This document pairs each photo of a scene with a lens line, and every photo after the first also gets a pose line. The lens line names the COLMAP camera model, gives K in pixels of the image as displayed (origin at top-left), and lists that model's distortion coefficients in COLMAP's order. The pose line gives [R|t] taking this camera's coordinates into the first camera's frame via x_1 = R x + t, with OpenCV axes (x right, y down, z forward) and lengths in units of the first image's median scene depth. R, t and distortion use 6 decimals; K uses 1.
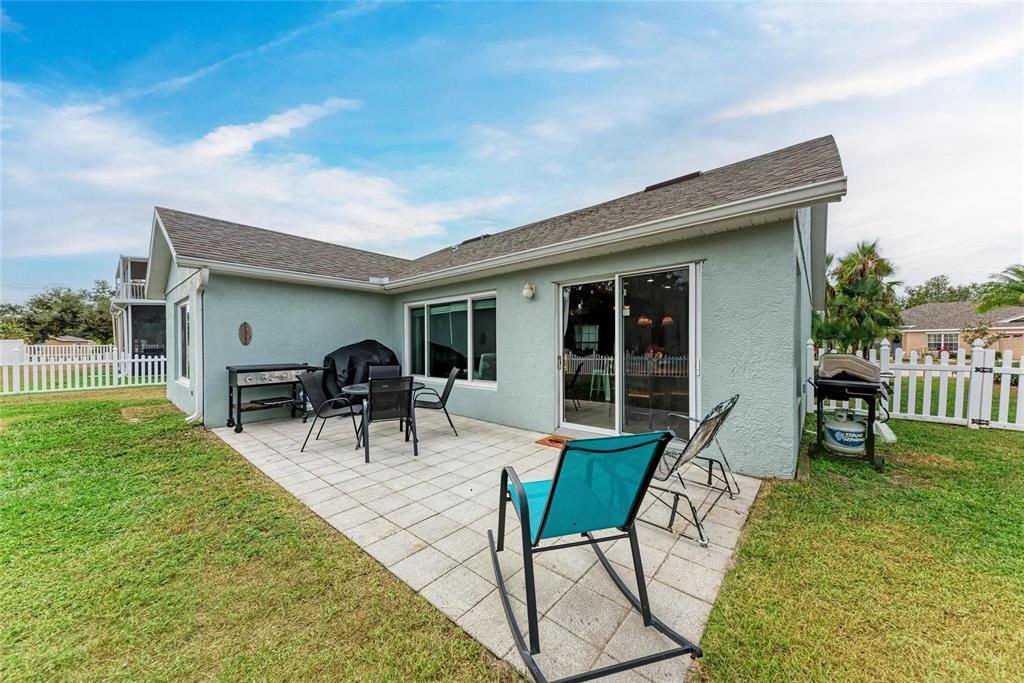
lens RADIAL K [[352.7, 0, 514.2], [0, 352.7, 341.6], [0, 0, 1]] dist [0.011101, -0.002515]
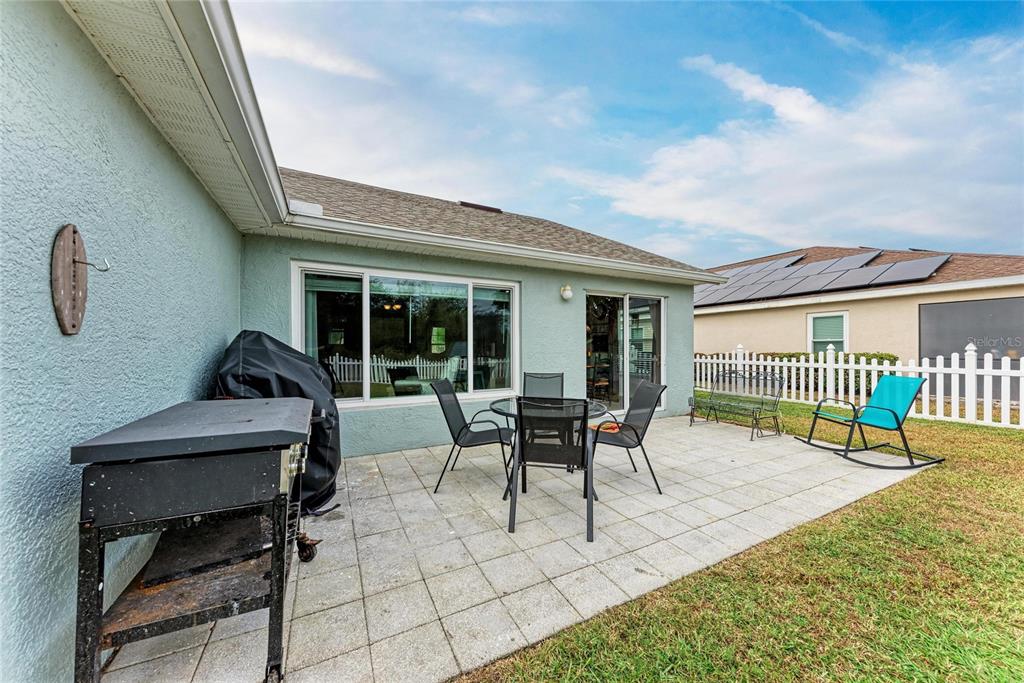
lens RADIAL K [[352.7, 0, 513.5], [0, 352.7, 347.4], [0, 0, 1]] dist [0.011101, -0.002515]
pose [[0.371403, 0.008028, 0.928437, -0.889458], [-0.011084, 0.999930, -0.004212, 0.017810], [-0.928406, -0.008727, 0.371466, 0.712056]]
